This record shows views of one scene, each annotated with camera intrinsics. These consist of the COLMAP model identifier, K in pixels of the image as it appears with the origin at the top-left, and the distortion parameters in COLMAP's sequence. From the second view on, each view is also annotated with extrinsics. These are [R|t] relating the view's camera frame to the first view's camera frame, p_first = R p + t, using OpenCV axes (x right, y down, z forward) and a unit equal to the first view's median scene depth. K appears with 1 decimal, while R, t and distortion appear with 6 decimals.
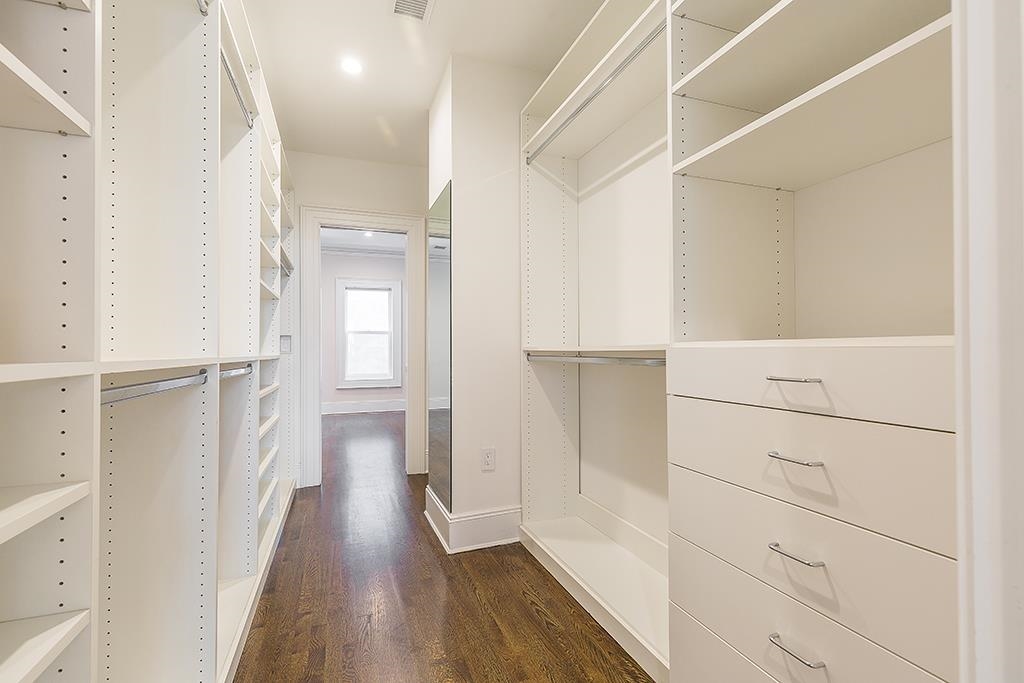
lens RADIAL K [[460.1, 0, 511.6], [0, 460.1, 350.3], [0, 0, 1]] dist [-0.024596, -0.000128]
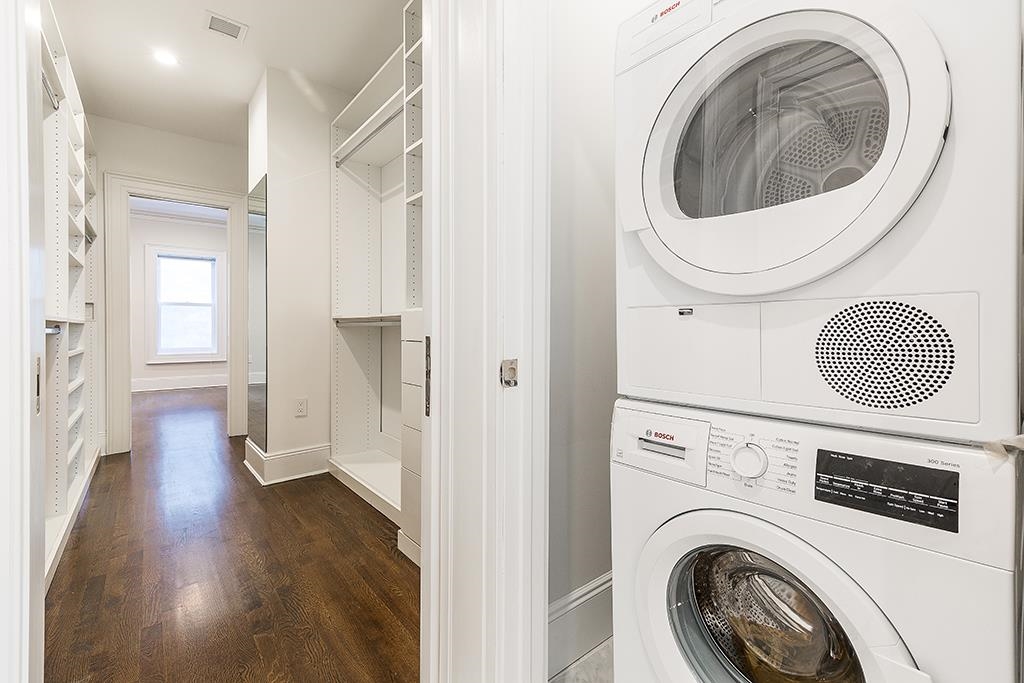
lens RADIAL K [[449.8, 0, 509.7], [0, 449.8, 334.7], [0, 0, 1]] dist [-0.000290, -0.000417]
pose [[0.949262, 0.002917, 0.314472, 0.090726], [-0.007334, 0.999890, 0.012863, 0.022928], [-0.314400, -0.014517, 0.949180, -0.281837]]
